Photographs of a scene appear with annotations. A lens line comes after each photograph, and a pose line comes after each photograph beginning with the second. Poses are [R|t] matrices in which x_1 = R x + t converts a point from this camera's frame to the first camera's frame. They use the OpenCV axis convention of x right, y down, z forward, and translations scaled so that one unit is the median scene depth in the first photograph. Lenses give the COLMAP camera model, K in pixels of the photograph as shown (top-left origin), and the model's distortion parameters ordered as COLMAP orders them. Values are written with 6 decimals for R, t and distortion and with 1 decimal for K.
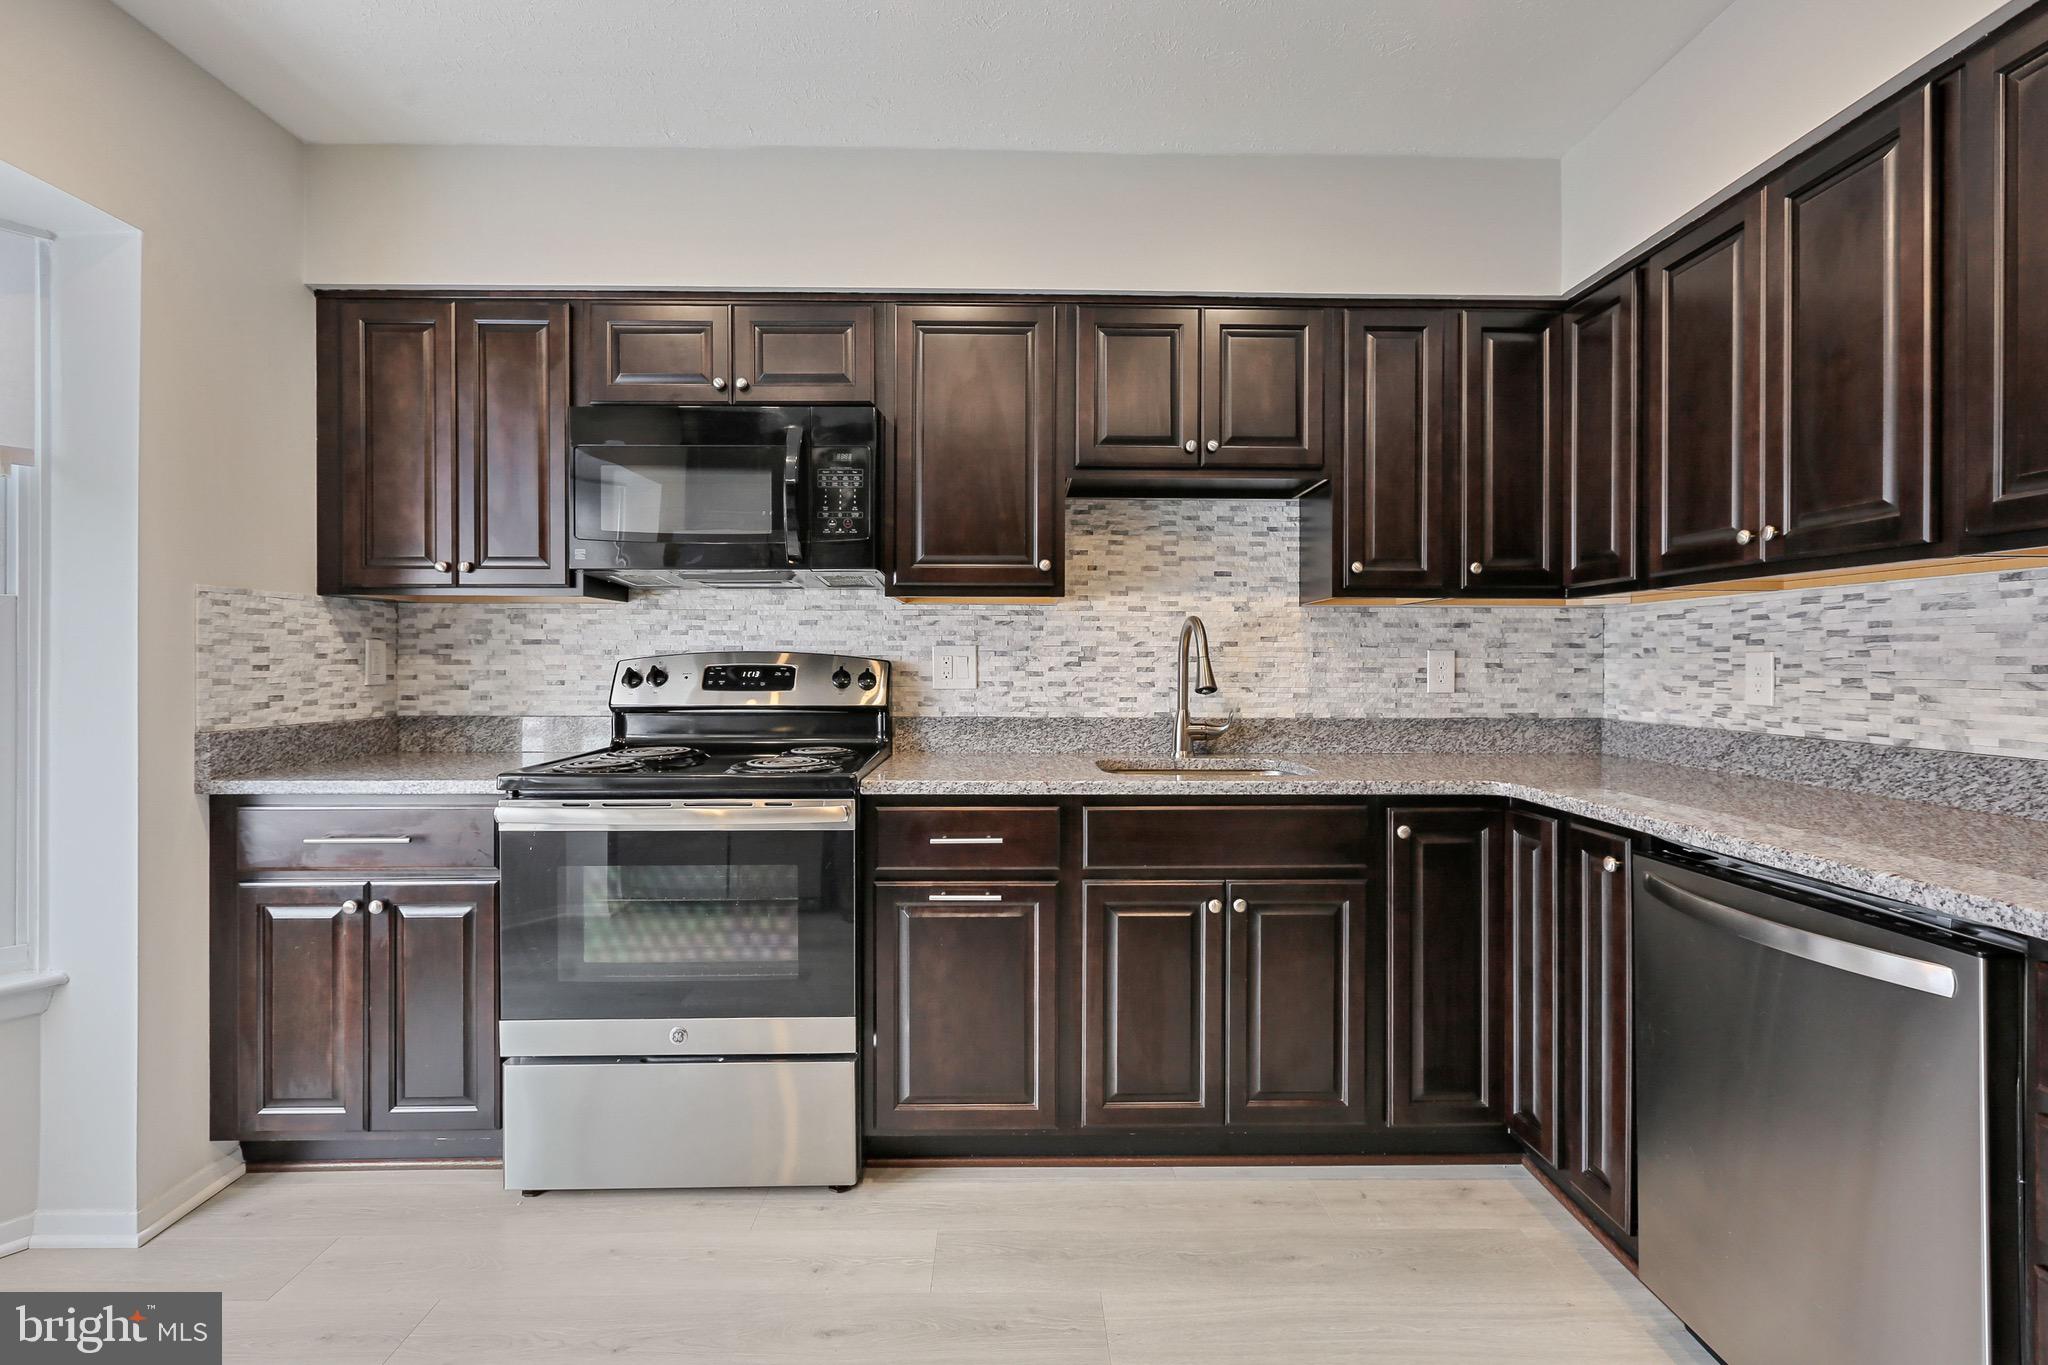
lens RADIAL K [[935.3, 0, 1023.0], [0, 935.3, 664.0], [0, 0, 1]] dist [-0.002425, 0.000181]
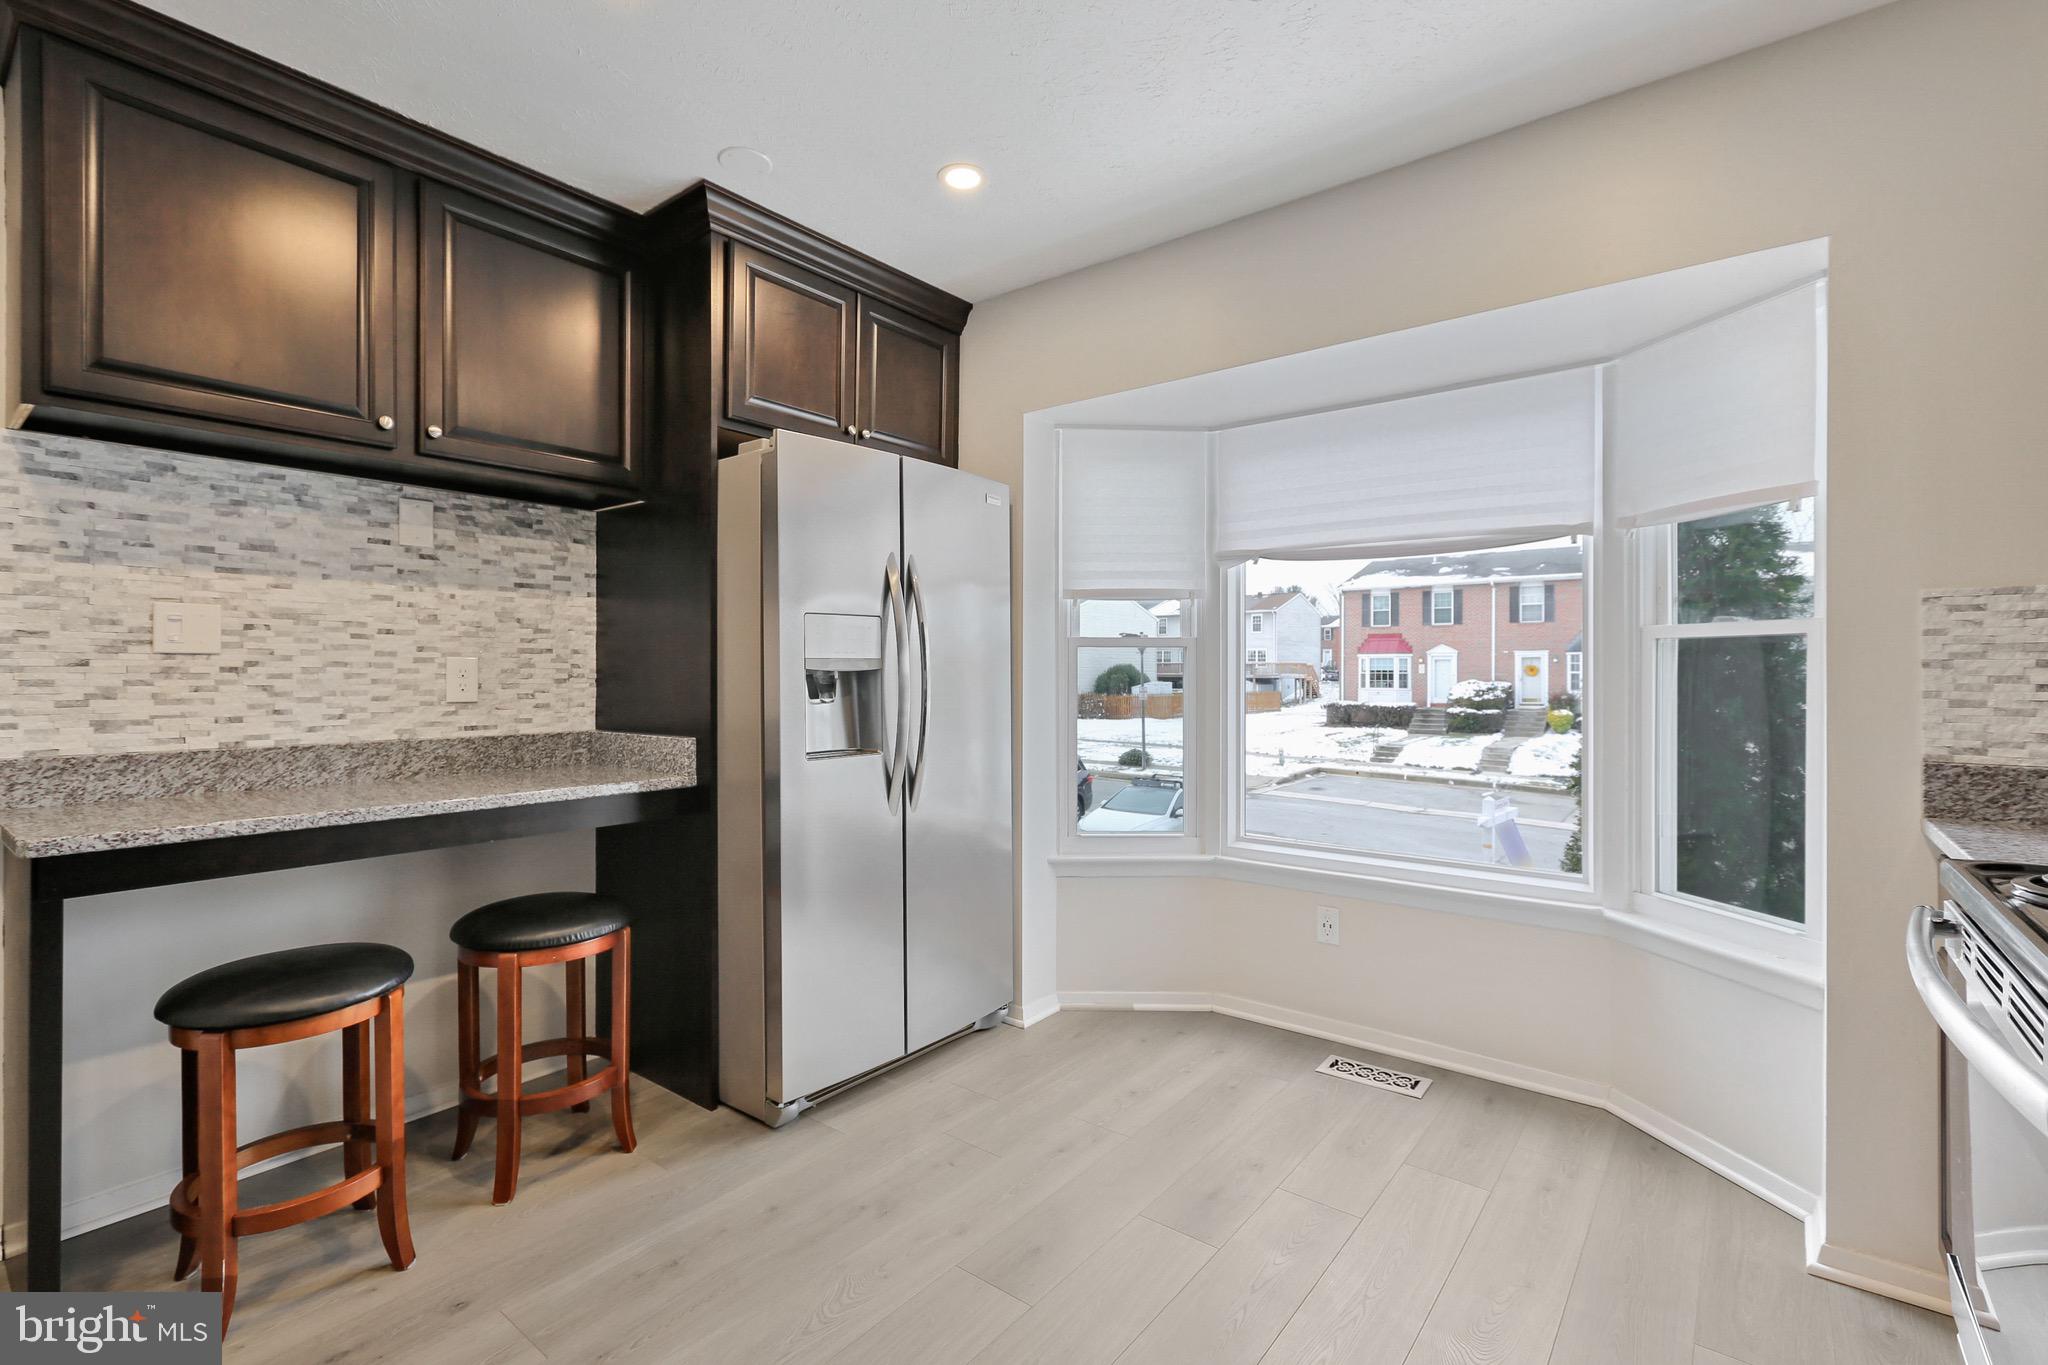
lens RADIAL K [[923.7, 0, 1019.7], [0, 923.7, 673.1], [0, 0, 1]] dist [0.000276, 0.000067]
pose [[-0.637763, -0.003047, -0.770226, 0.237992], [-0.005982, 0.999982, 0.000997, -0.002984], [0.770209, 0.005243, -0.637770, 0.685493]]
